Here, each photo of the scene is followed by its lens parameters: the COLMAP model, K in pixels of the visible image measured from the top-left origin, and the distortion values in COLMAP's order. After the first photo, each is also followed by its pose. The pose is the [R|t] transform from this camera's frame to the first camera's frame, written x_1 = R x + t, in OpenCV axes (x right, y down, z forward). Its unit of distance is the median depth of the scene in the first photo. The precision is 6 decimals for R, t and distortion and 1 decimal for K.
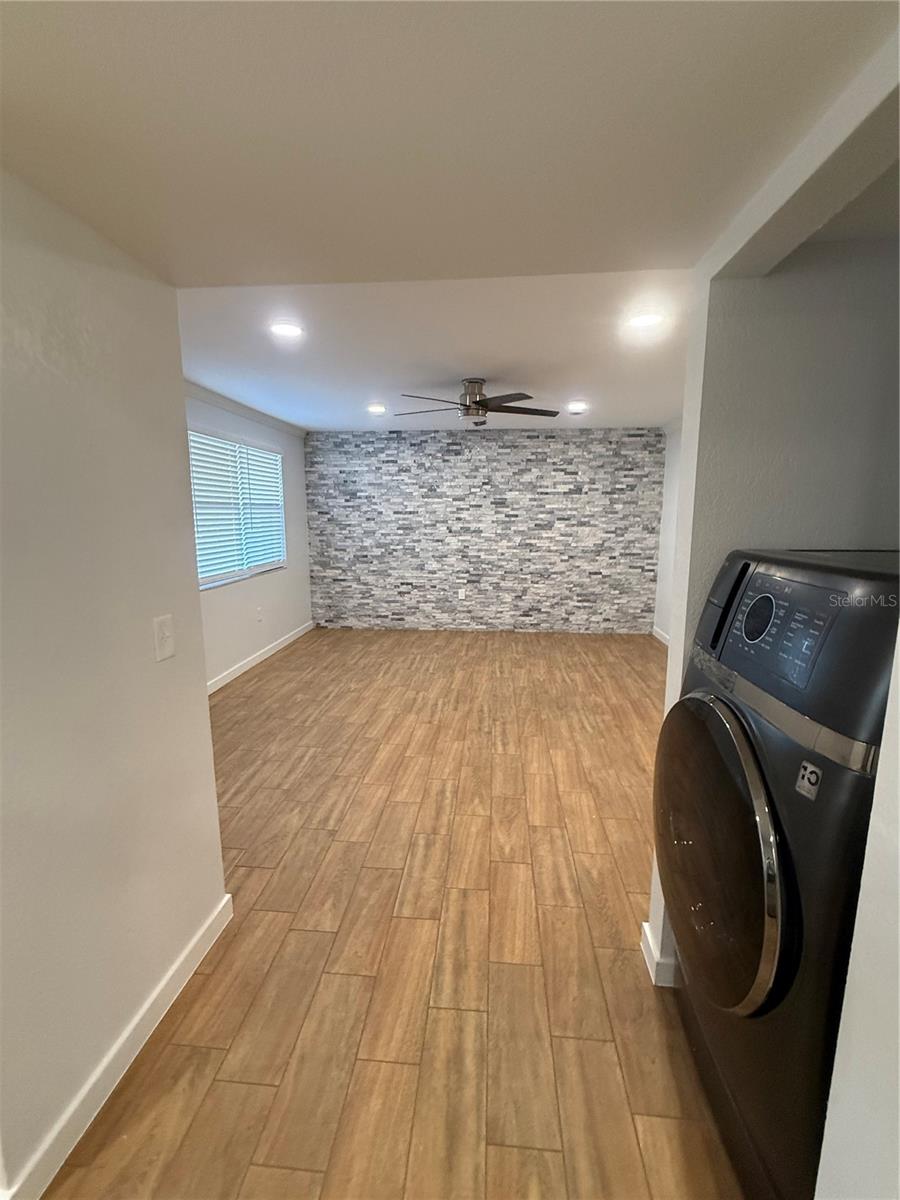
lens RADIAL K [[517.7, 0, 449.5], [0, 517.7, 599.0], [0, 0, 1]] dist [-0.000929, -0.000053]
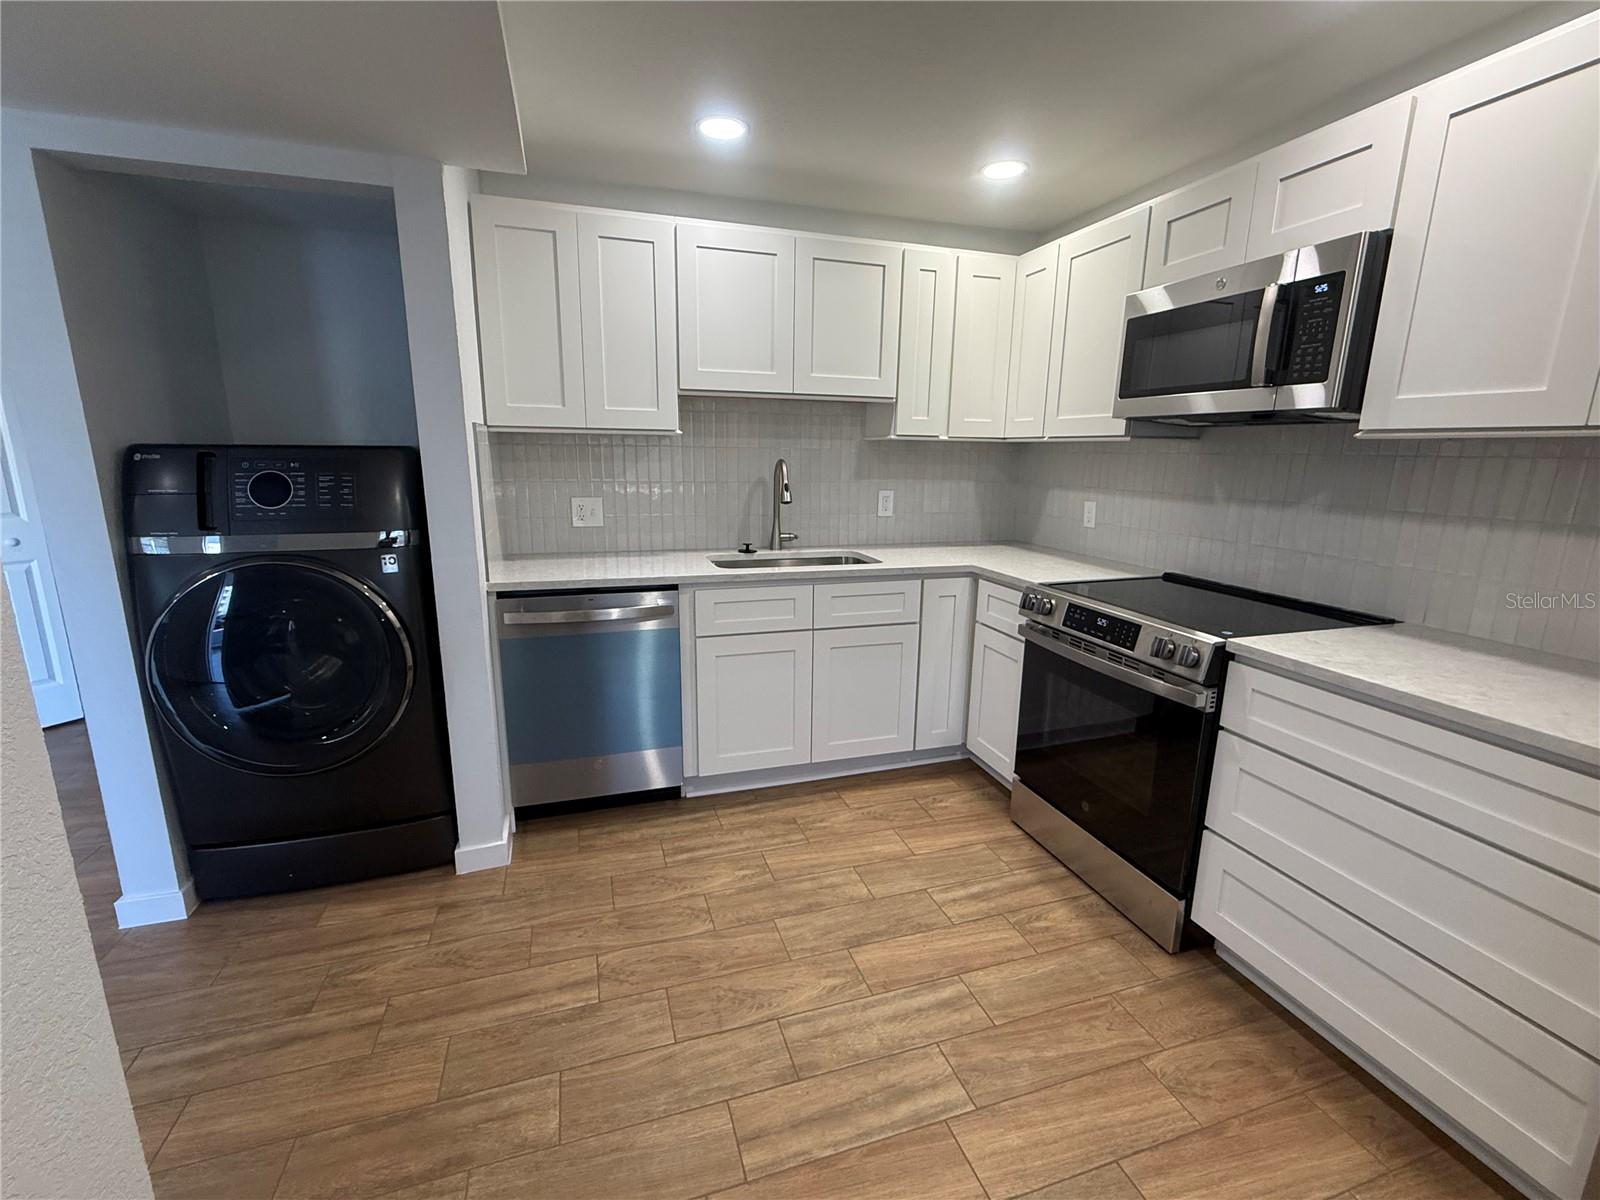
lens RADIAL K [[690.3, 0, 797.7], [0, 690.3, 600.4], [0, 0, 1]] dist [-0.000929, -0.000053]
pose [[-0.386732, -0.198793, 0.900511, -0.406969], [0.138409, 0.952916, 0.269803, 0.004500], [-0.911746, 0.228981, -0.341008, 0.111044]]
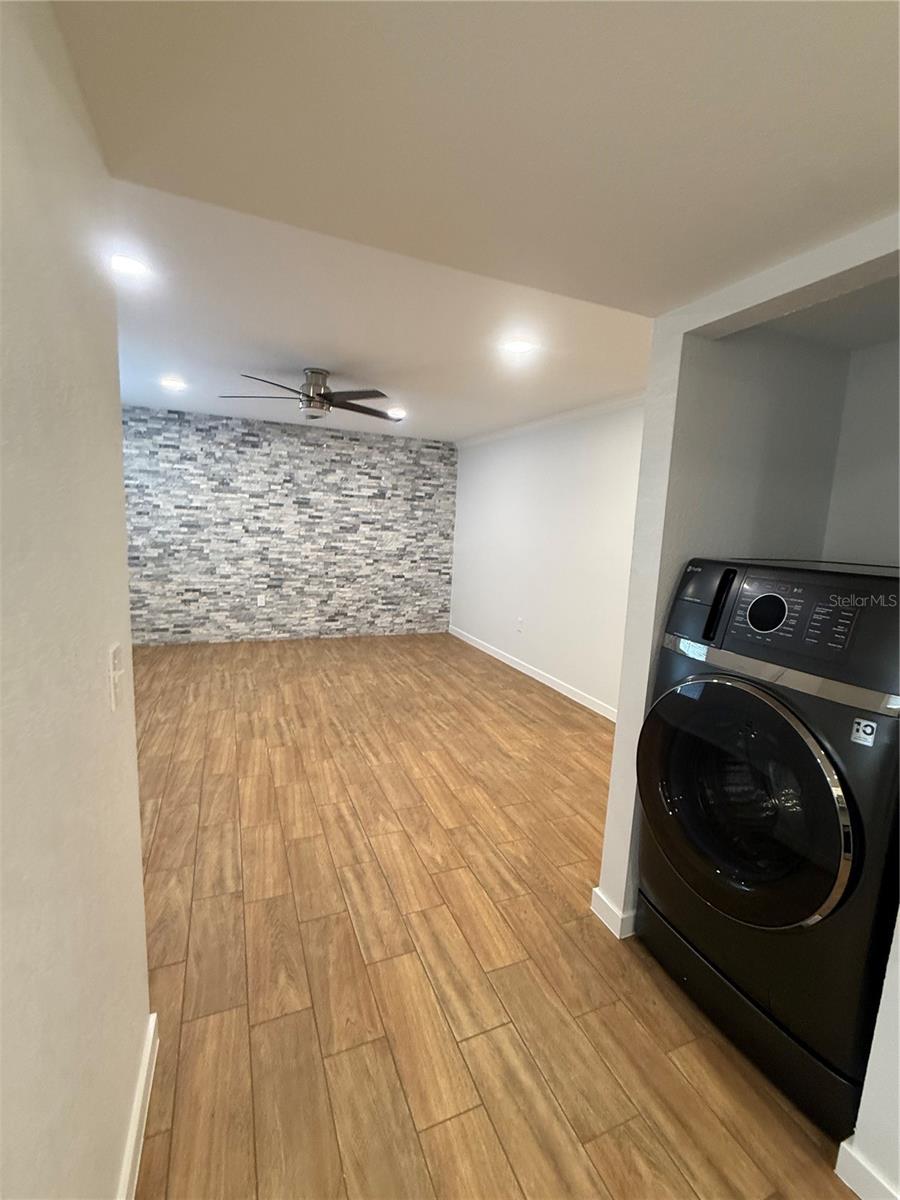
lens RADIAL K [[517.7, 0, 449.1], [0, 517.7, 599.8], [0, 0, 1]] dist [-0.000929, -0.000053]
pose [[0.882717, -0.028217, 0.469057, -0.174039], [0.030256, 0.999537, 0.003191, -0.005696], [-0.468930, 0.011375, 0.883162, 0.063532]]
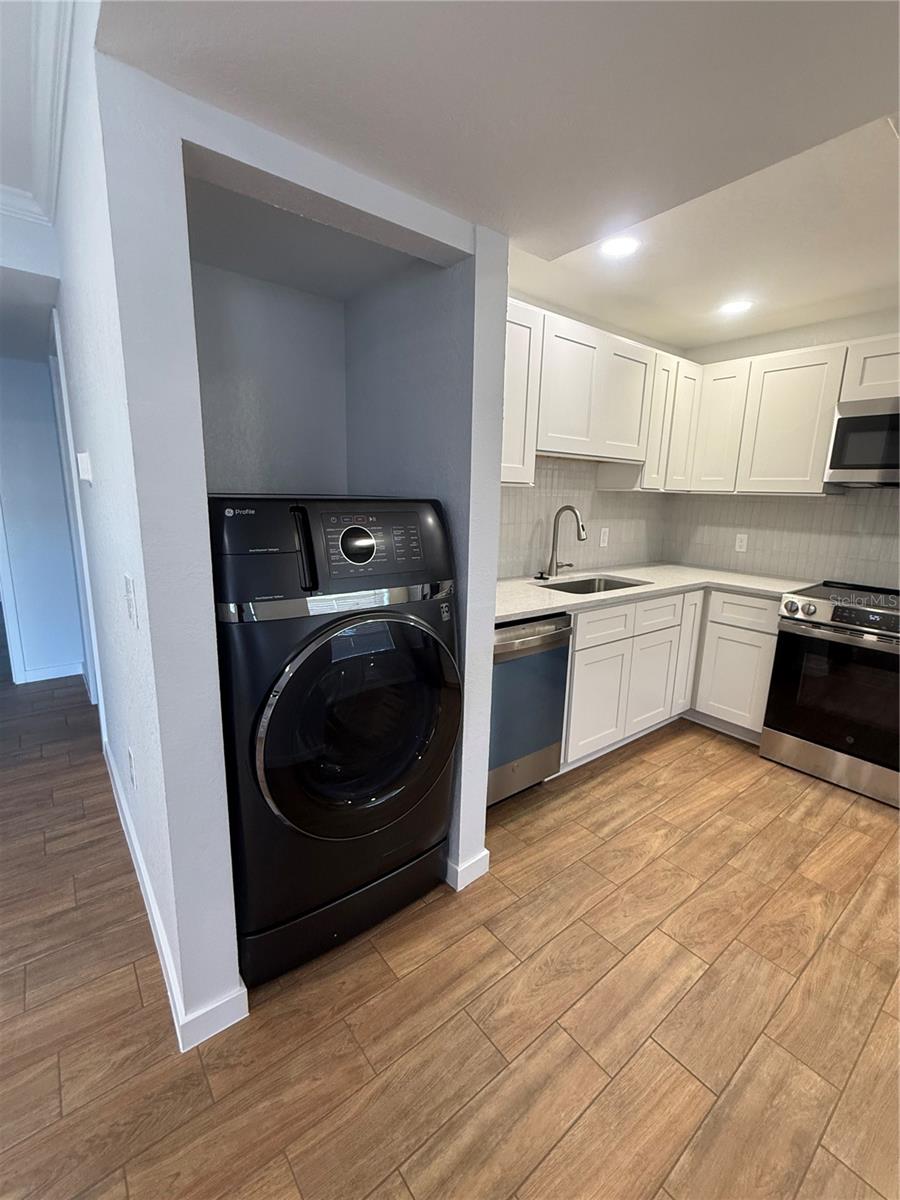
lens RADIAL K [[517.7, 0, 450.5], [0, 517.7, 597.9], [0, 0, 1]] dist [-0.000929, -0.000053]
pose [[-0.685224, -0.161420, 0.710219, -0.129178], [0.095243, 0.946898, 0.307104, -0.054643], [-0.722078, 0.278079, -0.633463, 0.432724]]
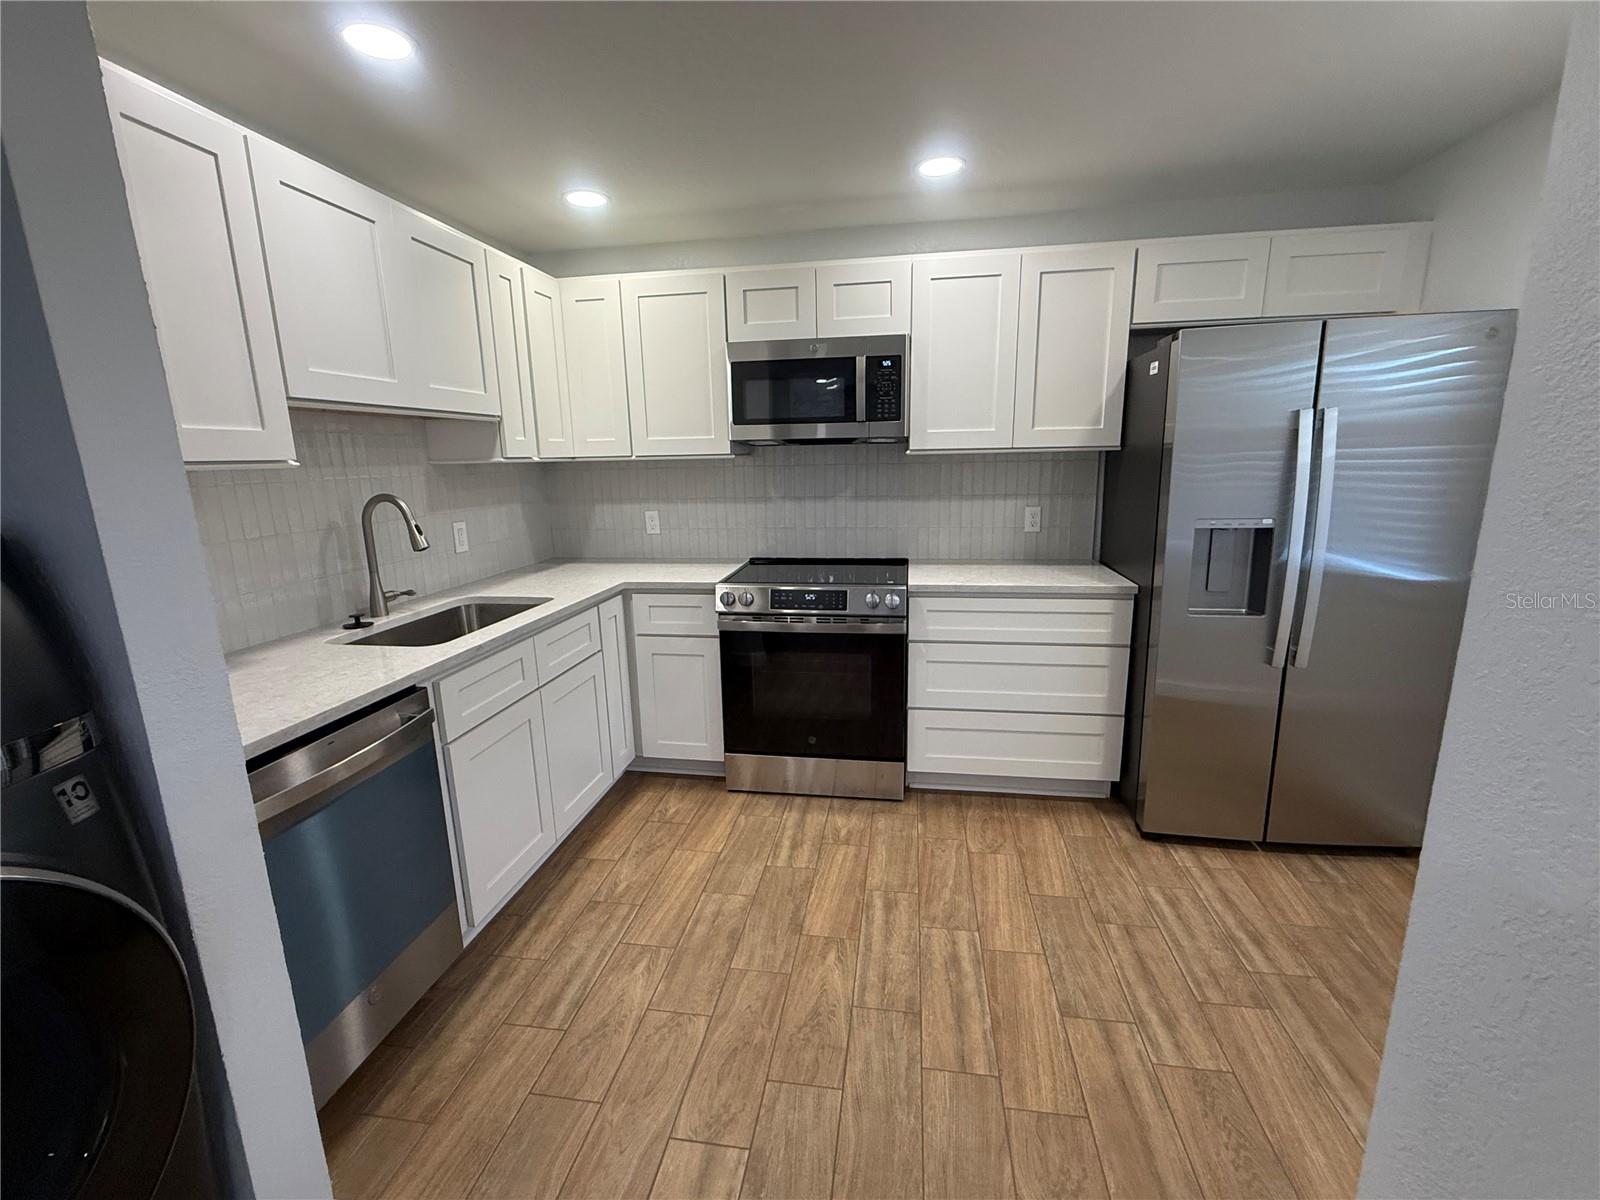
lens RADIAL K [[690.3, 0, 799.2], [0, 690.3, 601.8], [0, 0, 1]] dist [-0.000929, -0.000053]
pose [[-0.996964, 0.008036, 0.077452, -0.088567], [0.035870, 0.930237, 0.365203, -0.050112], [-0.069114, 0.366872, -0.927700, 0.351887]]
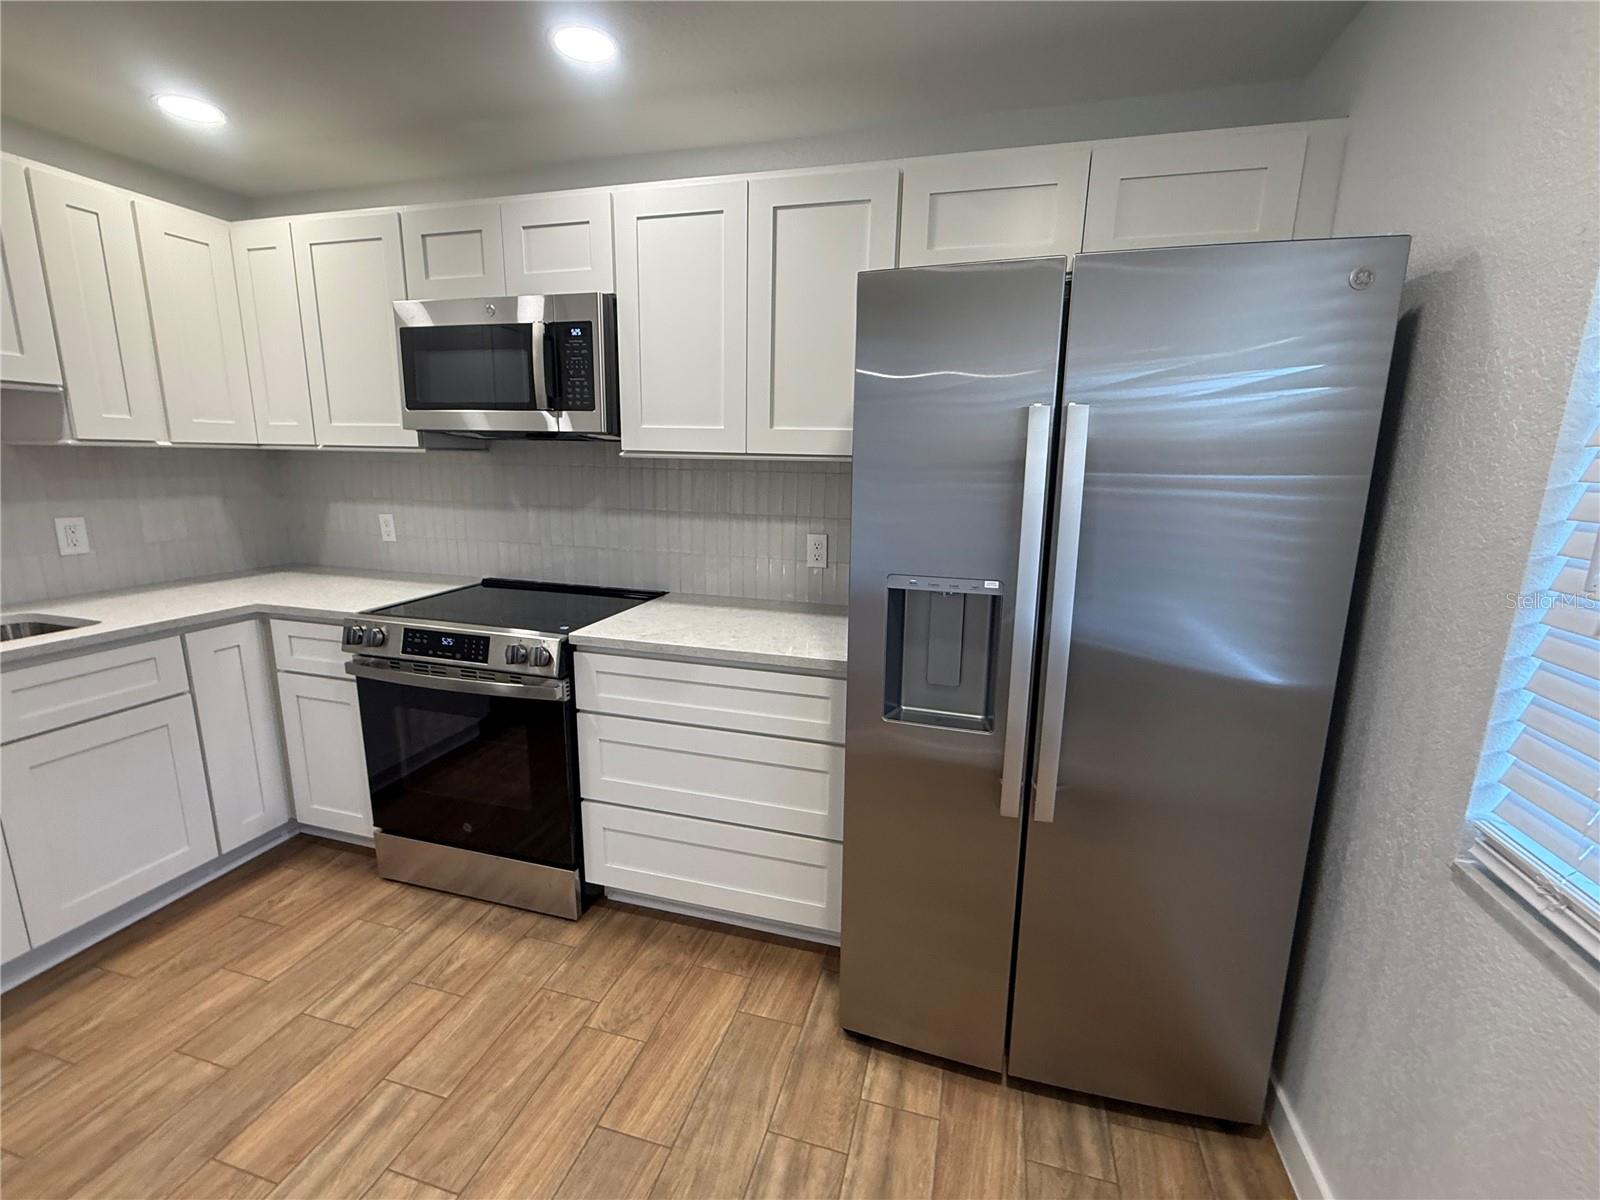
lens RADIAL K [[690.3, 0, 797.4], [0, 690.3, 599.9], [0, 0, 1]] dist [-0.000929, -0.000053]
pose [[-0.982209, -0.053581, 0.179984, -0.375618], [0.014499, 0.933933, 0.357154, -0.013610], [-0.187229, 0.353409, -0.916541, 0.134528]]
